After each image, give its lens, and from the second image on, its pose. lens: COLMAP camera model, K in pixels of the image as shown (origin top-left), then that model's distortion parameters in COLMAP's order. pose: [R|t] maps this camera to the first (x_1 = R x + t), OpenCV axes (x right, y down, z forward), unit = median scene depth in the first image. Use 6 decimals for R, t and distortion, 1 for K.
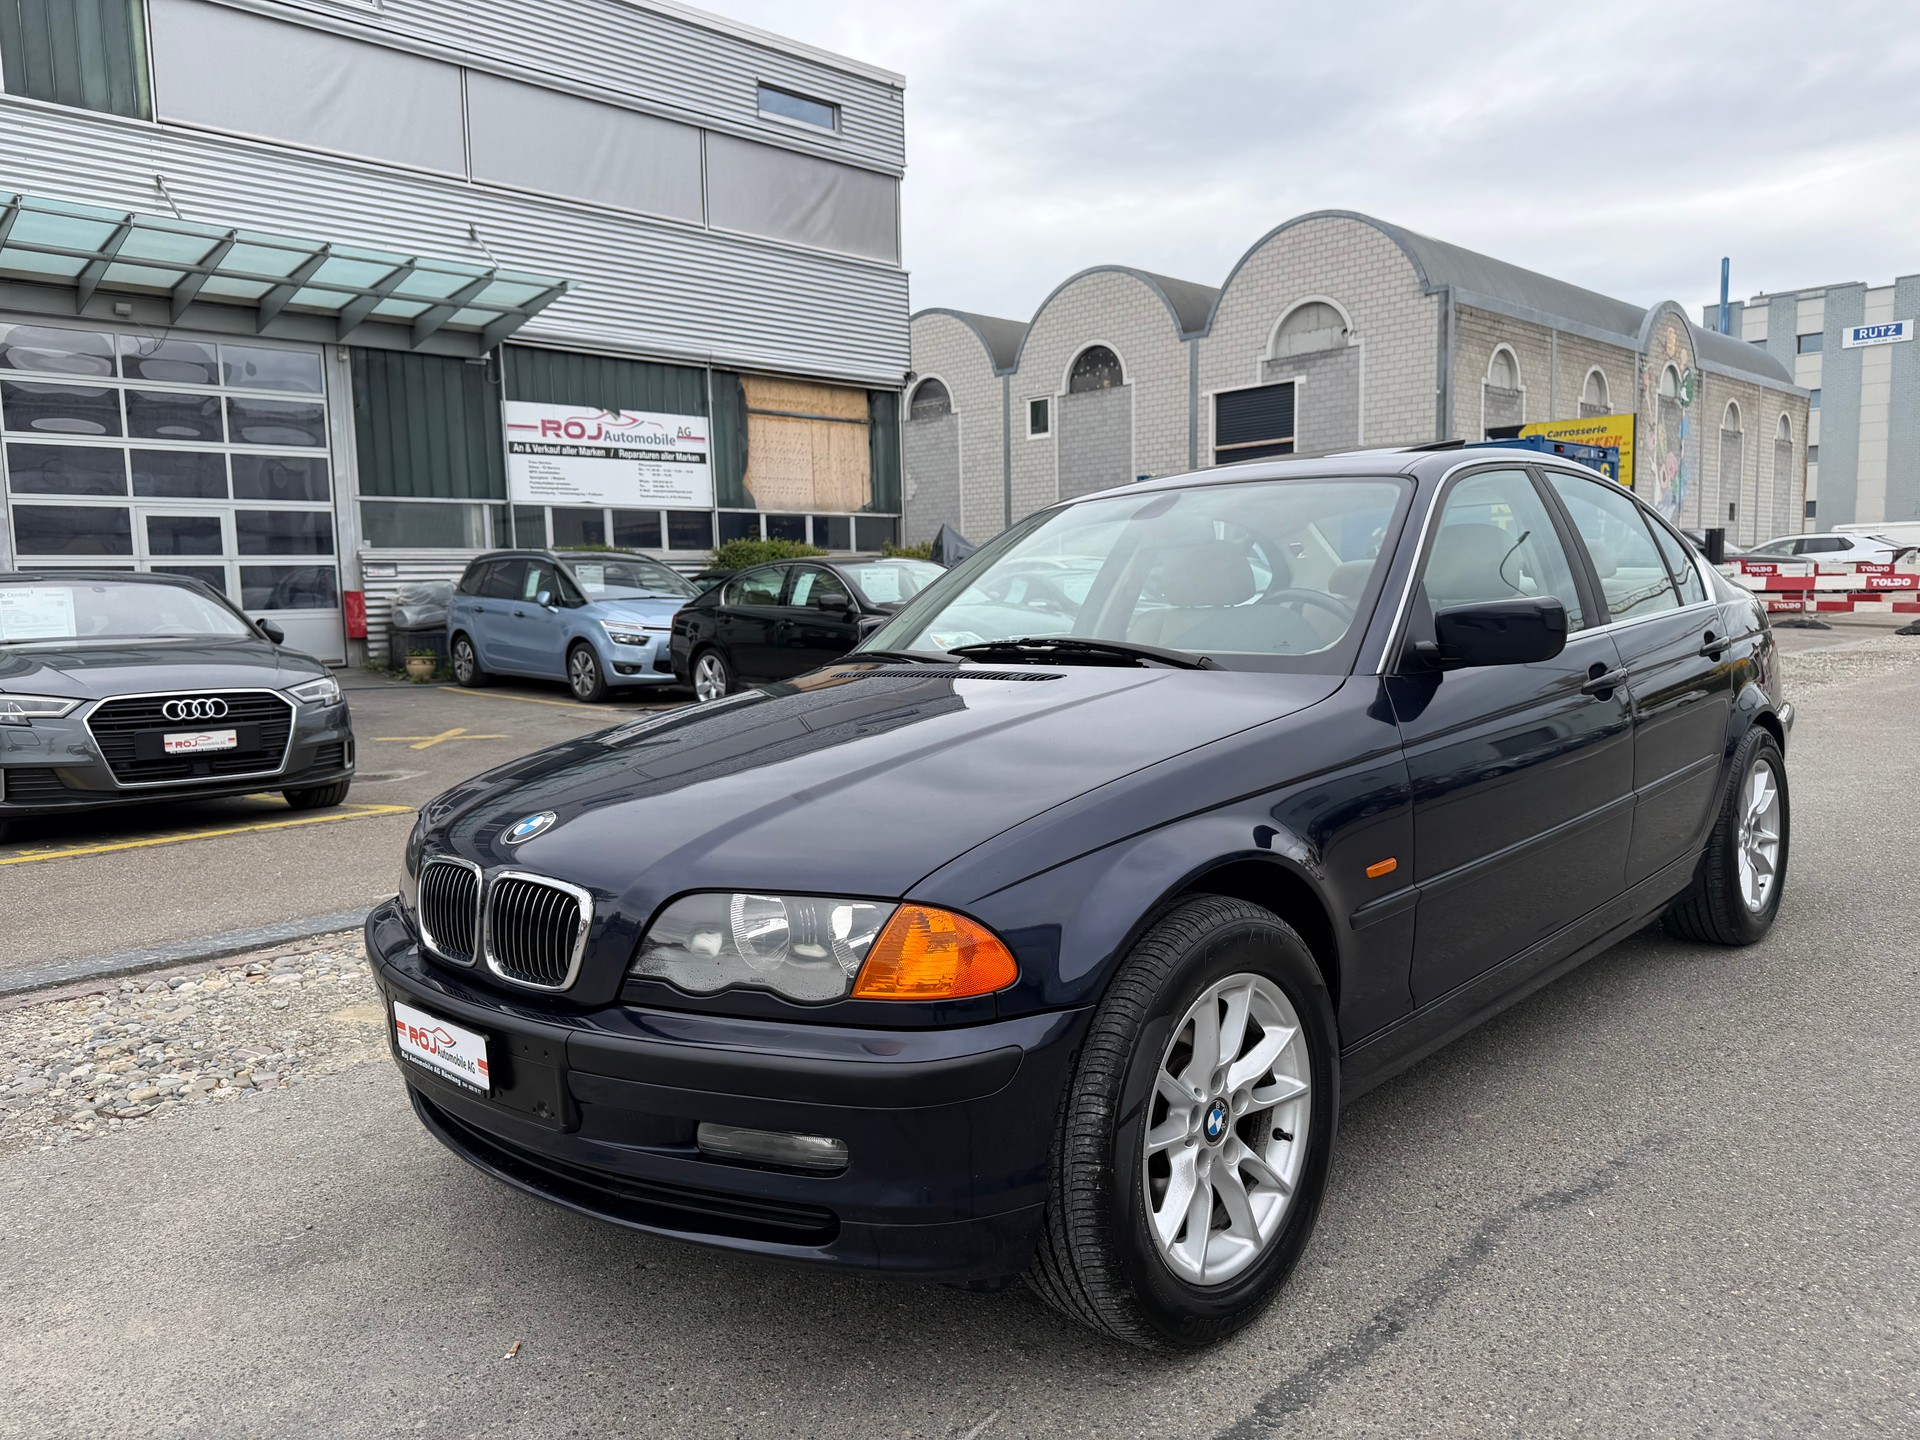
lens RADIAL K [[1356.4, 0, 949.6], [0, 1356.4, 768.9], [0, 0, 1]] dist [-0.001833, -0.010206]
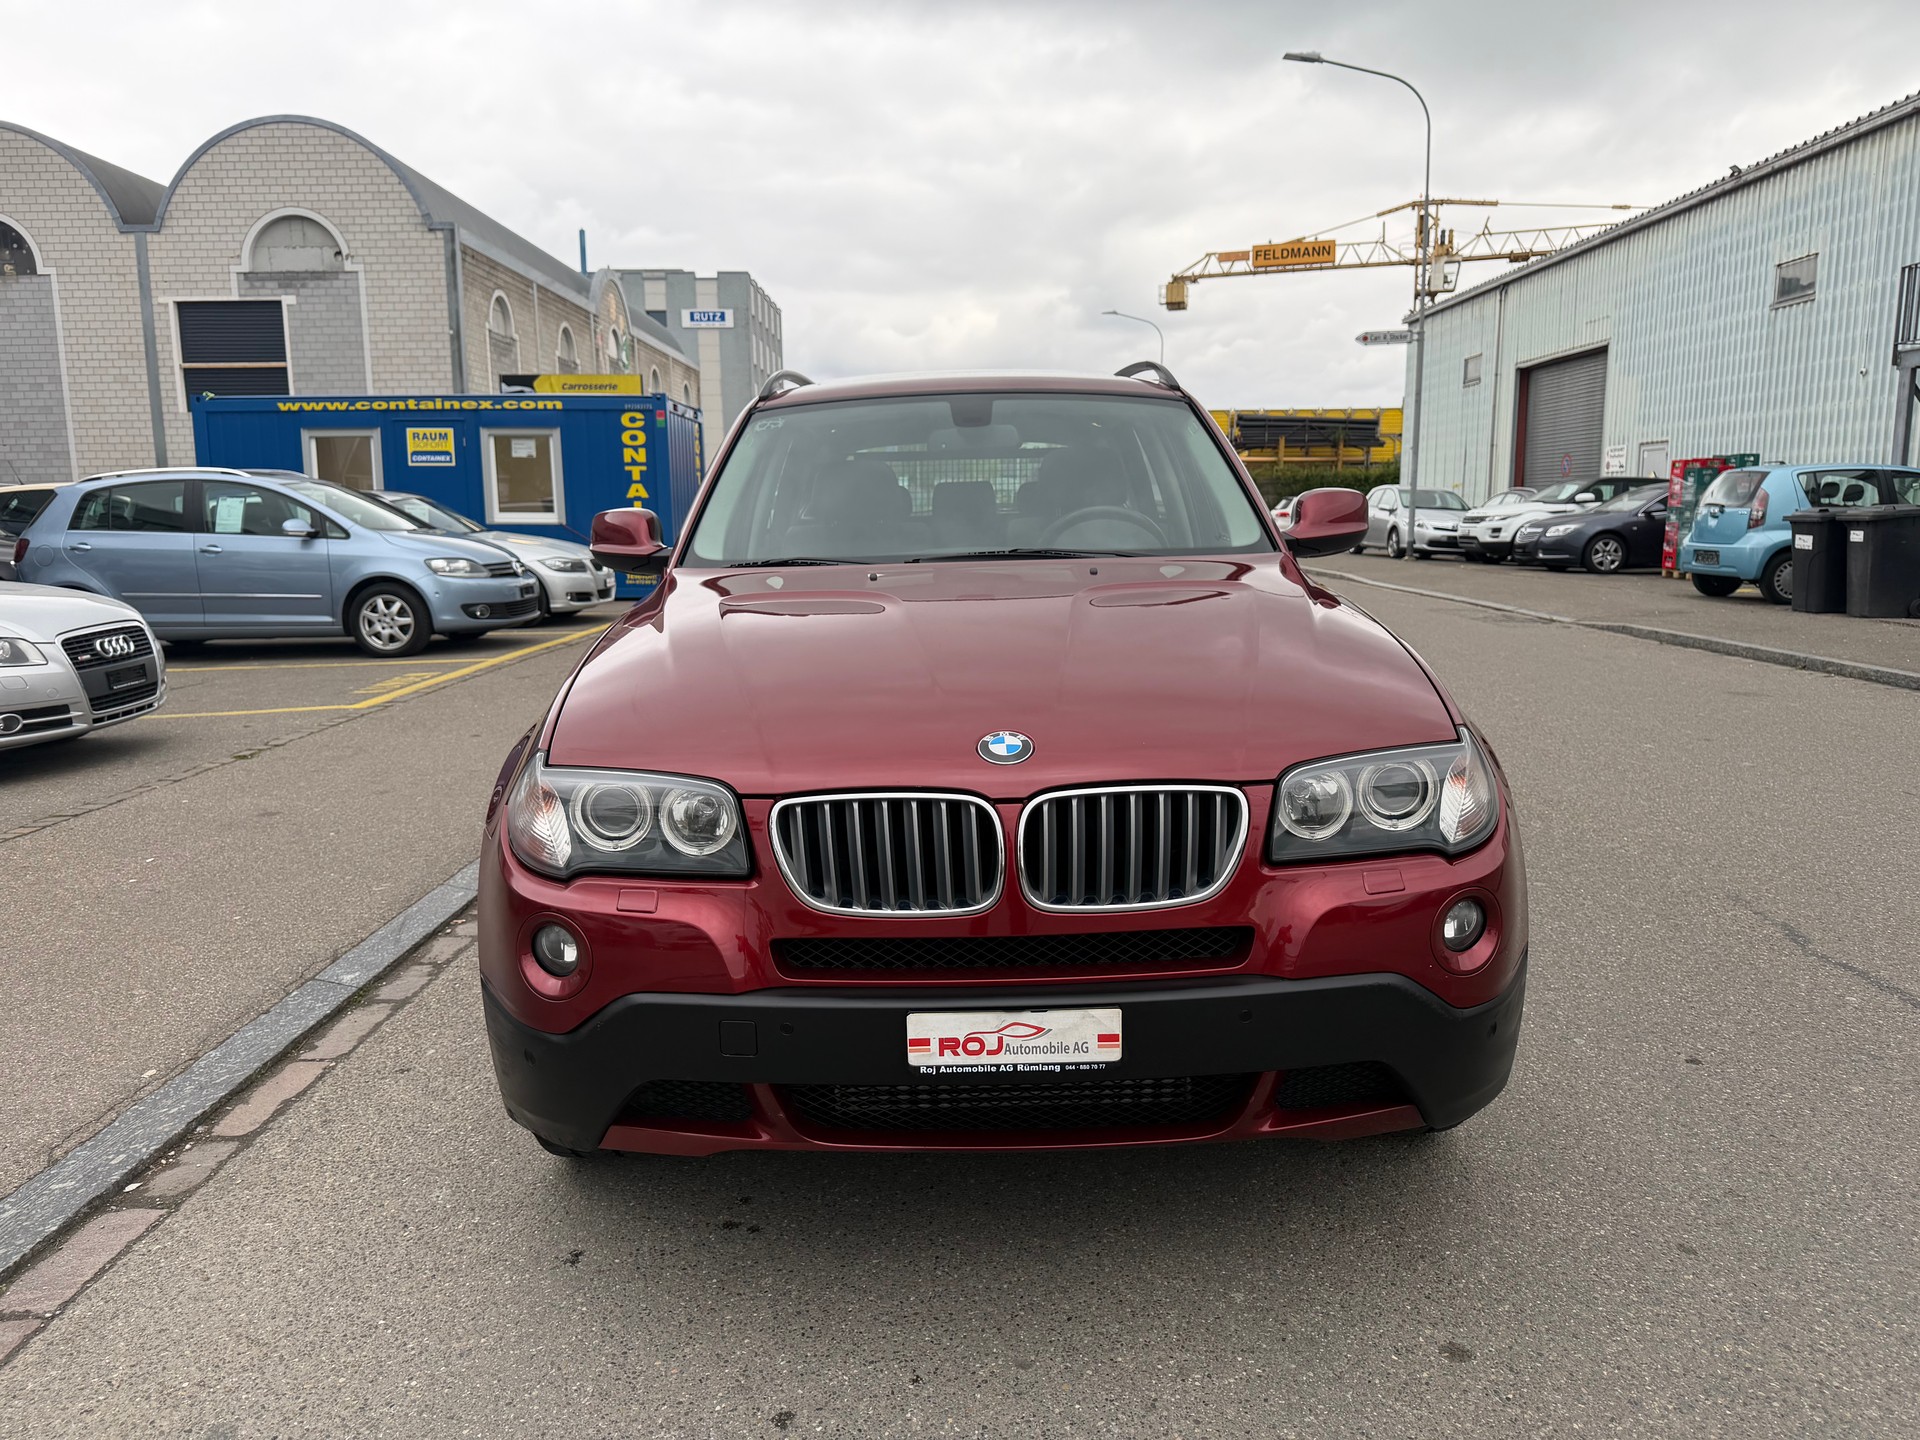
lens RADIAL K [[1368.7, 0, 965.4], [0, 1368.7, 735.0], [0, 0, 1]] dist [0.004162, -0.005200]
pose [[0.693511, -0.092623, 0.714467, -0.114693], [0.081410, 0.995425, 0.050023, -0.006872], [-0.715831, 0.023474, 0.697879, 0.046803]]
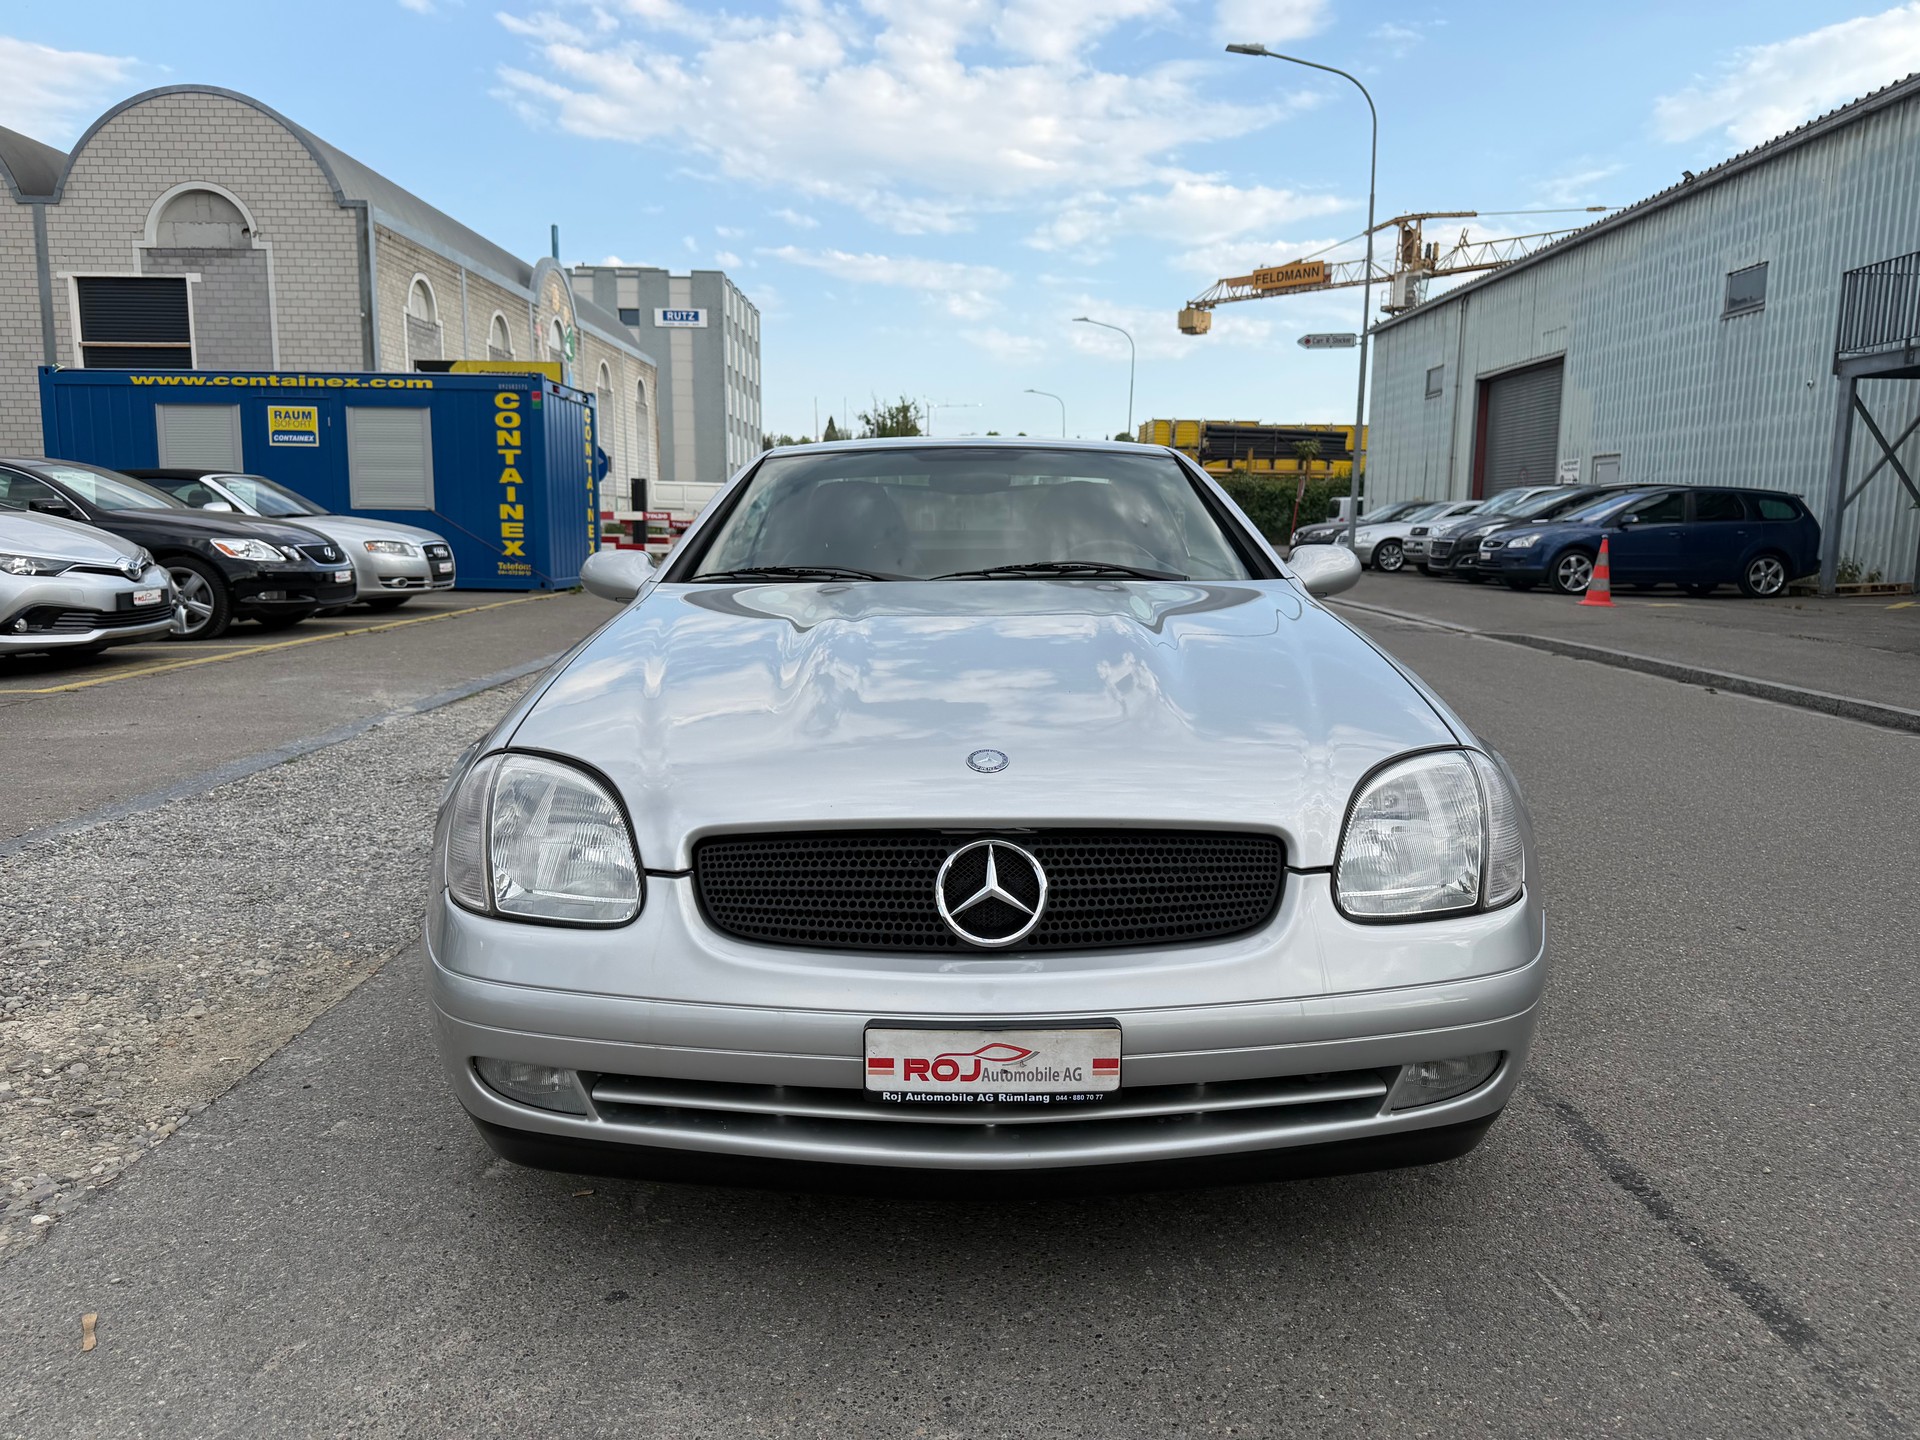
lens RADIAL K [[1374.2, 0, 968.8], [0, 1374.2, 741.8], [0, 0, 1]] dist [-0.005117, 0.004010]
pose [[0.686625, -0.078029, 0.722812, -0.063051], [0.062740, 0.996874, 0.048015, -0.000691], [-0.724299, 0.012381, 0.689375, 0.036959]]
